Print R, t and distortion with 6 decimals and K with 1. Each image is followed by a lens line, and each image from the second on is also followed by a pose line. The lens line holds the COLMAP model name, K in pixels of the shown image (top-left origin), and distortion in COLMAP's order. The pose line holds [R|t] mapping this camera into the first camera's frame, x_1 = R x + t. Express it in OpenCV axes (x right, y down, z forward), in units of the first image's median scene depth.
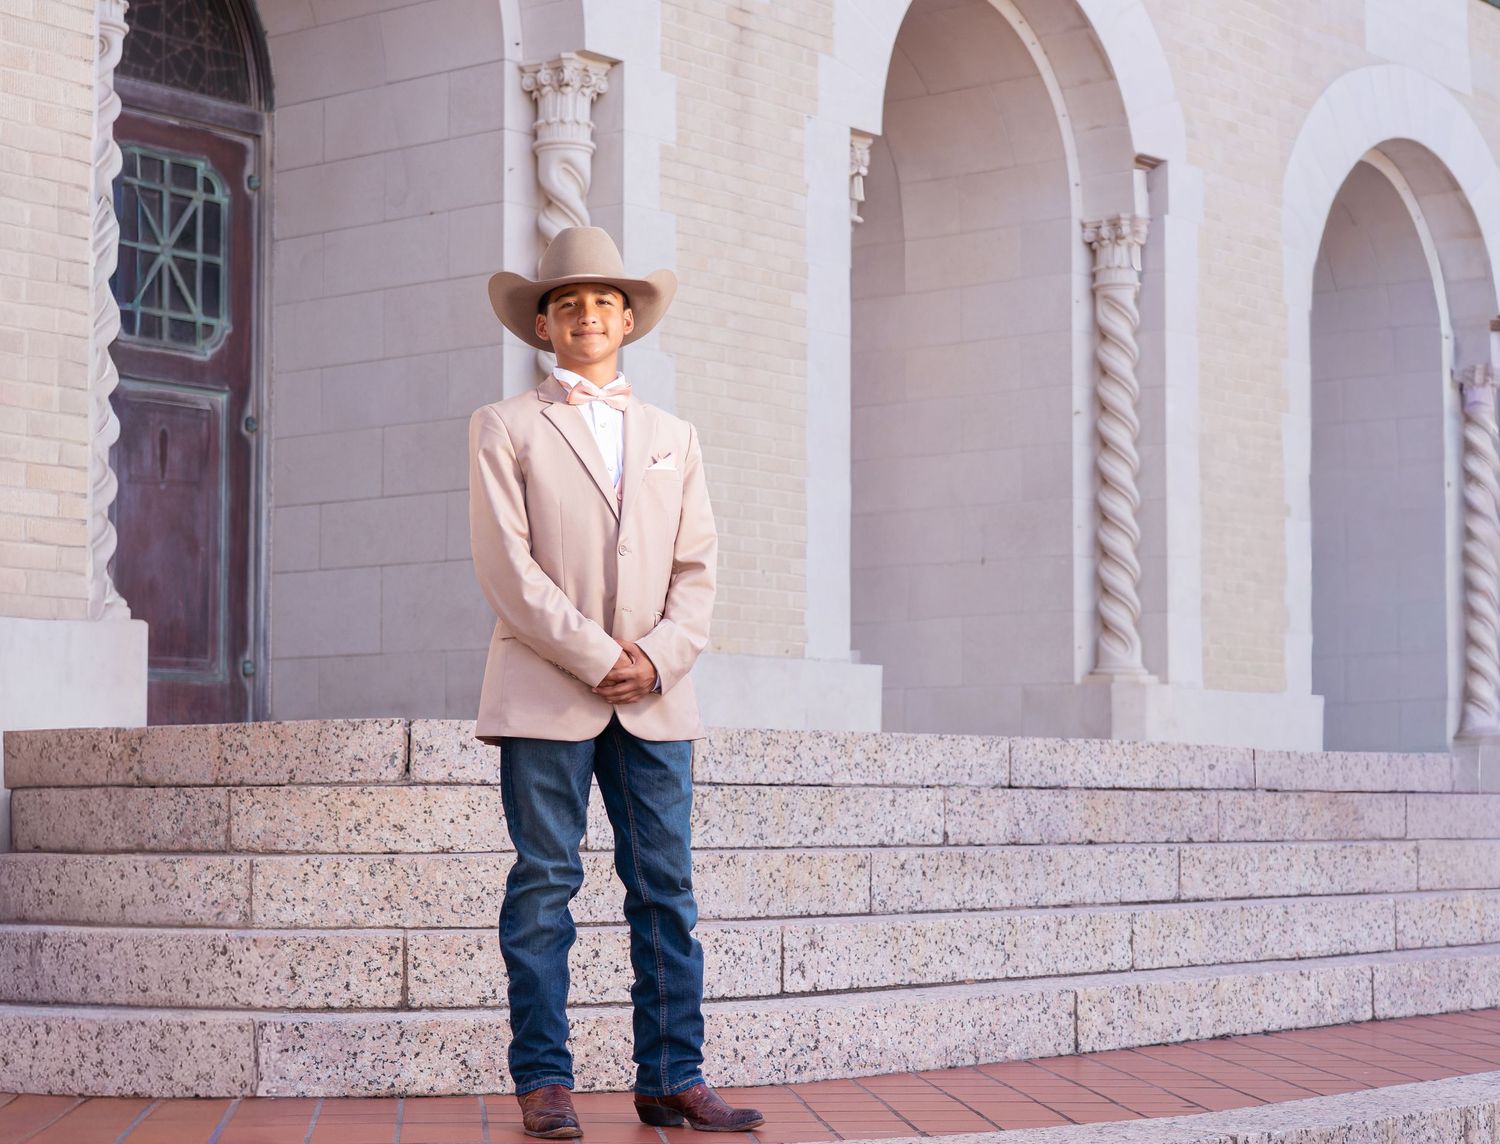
lens RADIAL K [[3118.5, 0, 723.9], [0, 3118.5, 603.3], [0, 0, 1]] dist [0.049107, 0.000000]
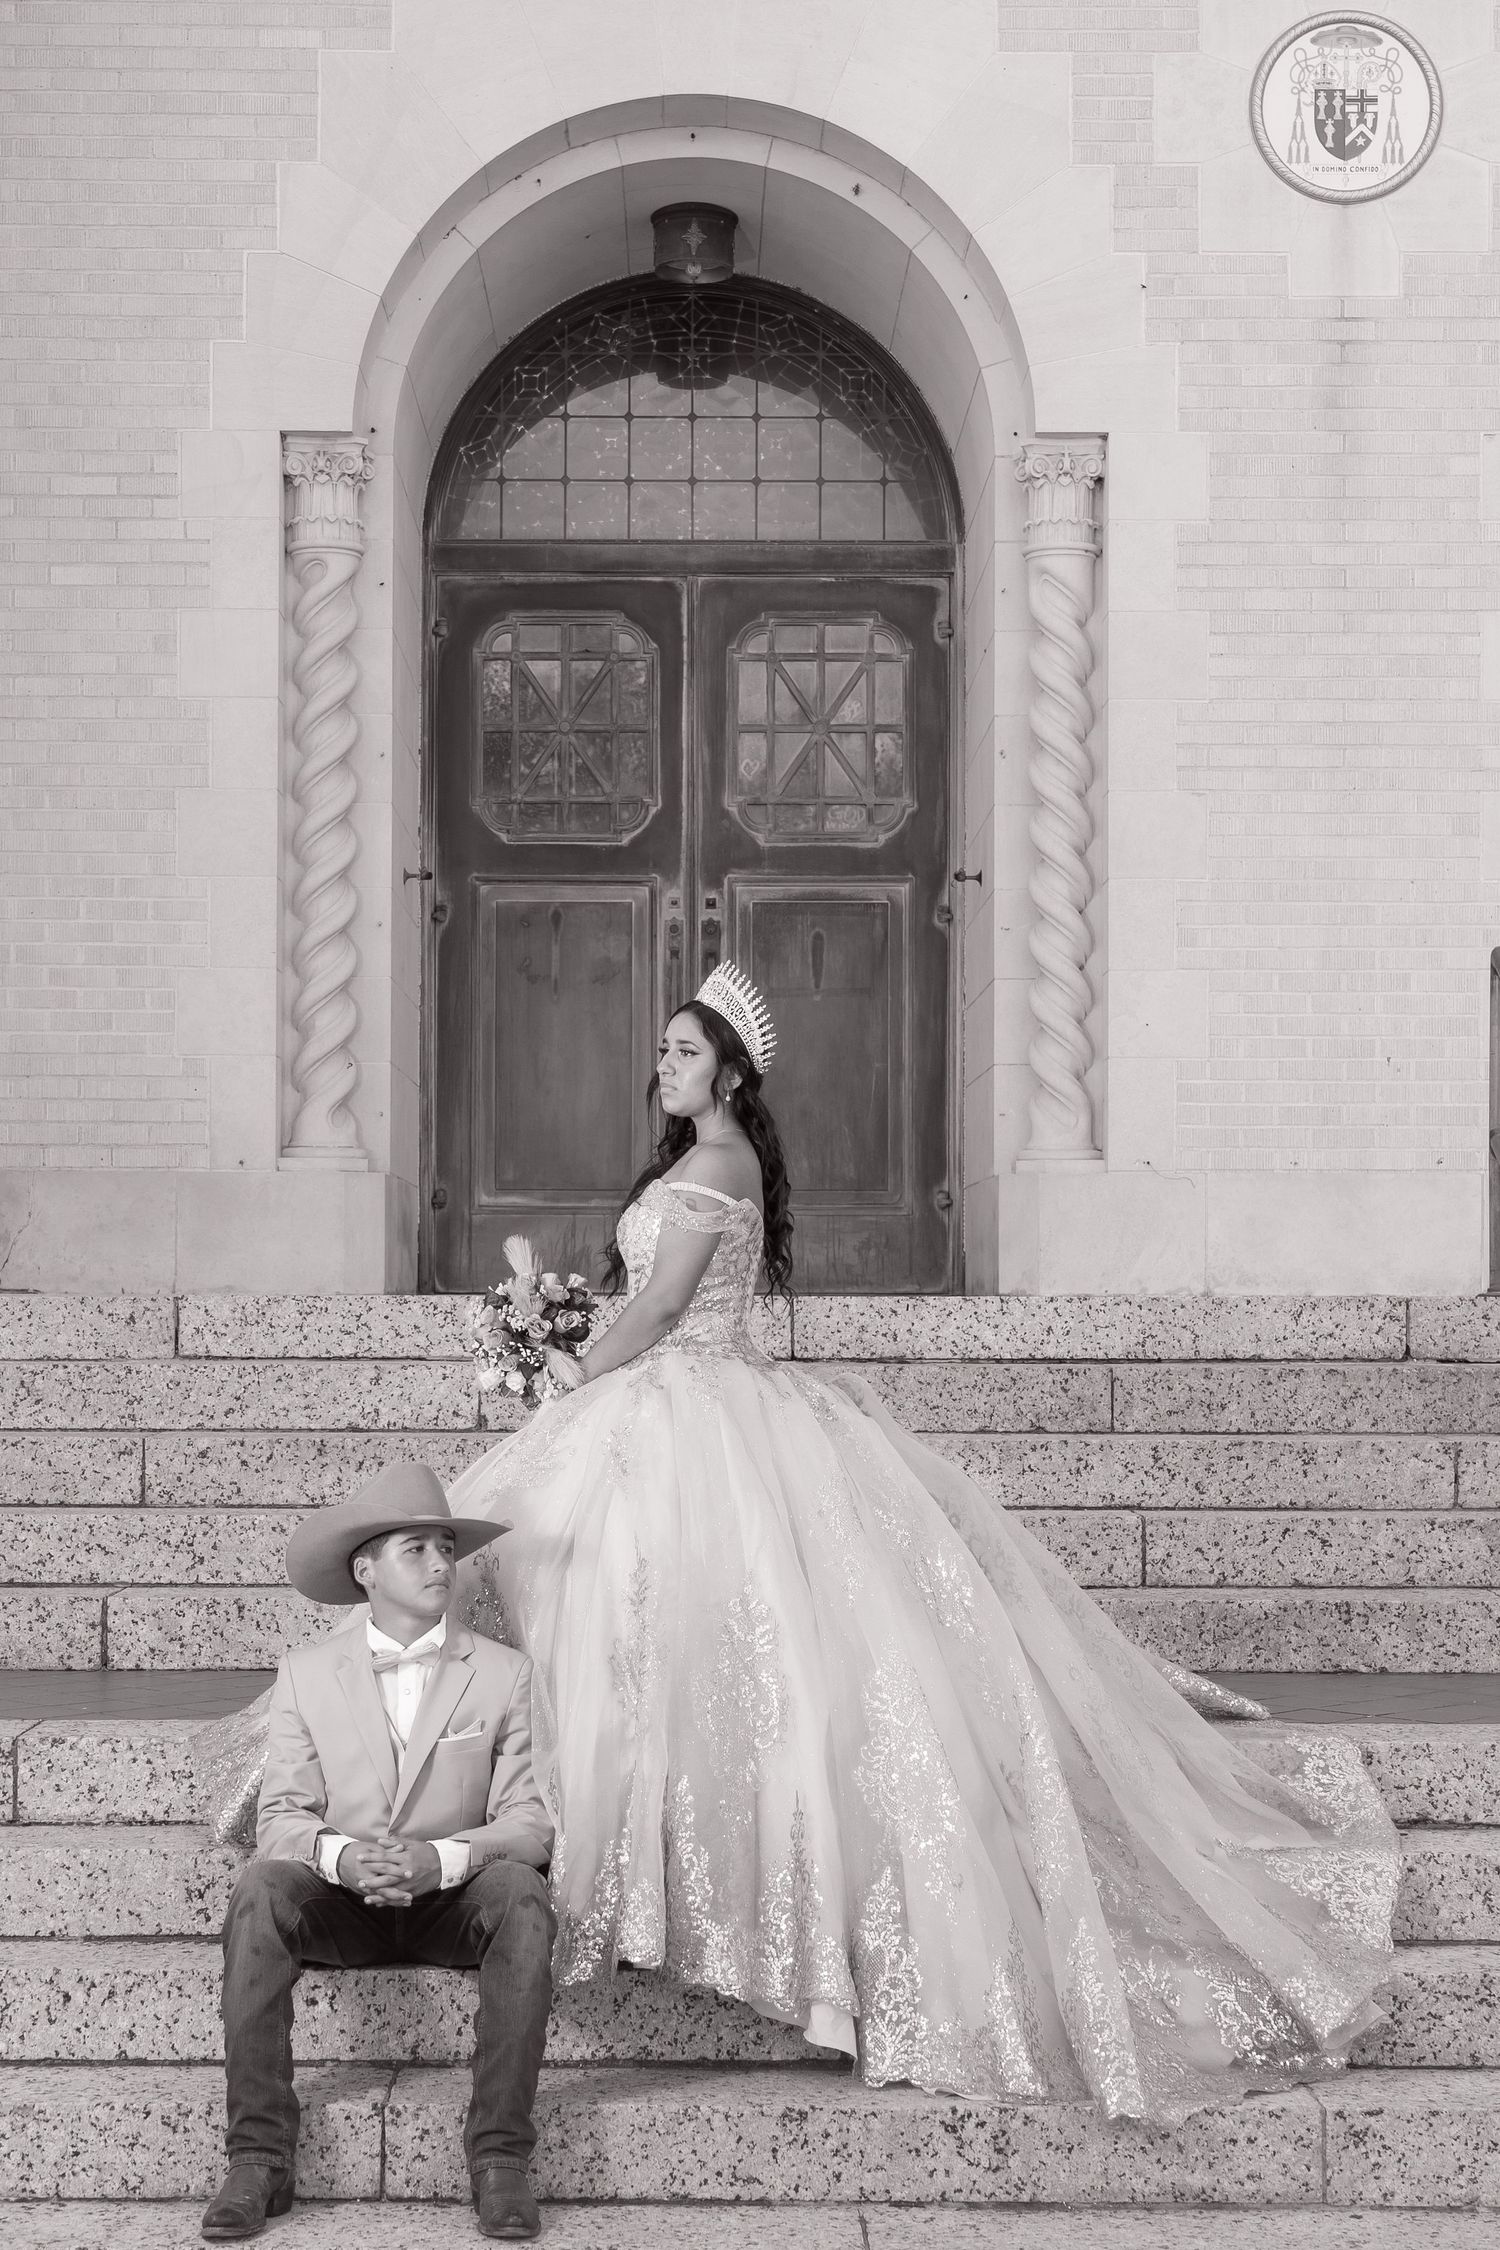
lens RADIAL K [[4045.4, 0, 690.6], [0, 4045.4, 1228.7], [0, 0, 1]] dist [0.066918, 0.000000]
pose [[0.618096, -0.013880, -0.785980, 0.960707], [0.050881, 0.998454, 0.022381, 0.000654], [0.784454, -0.053825, 0.617847, 0.358534]]
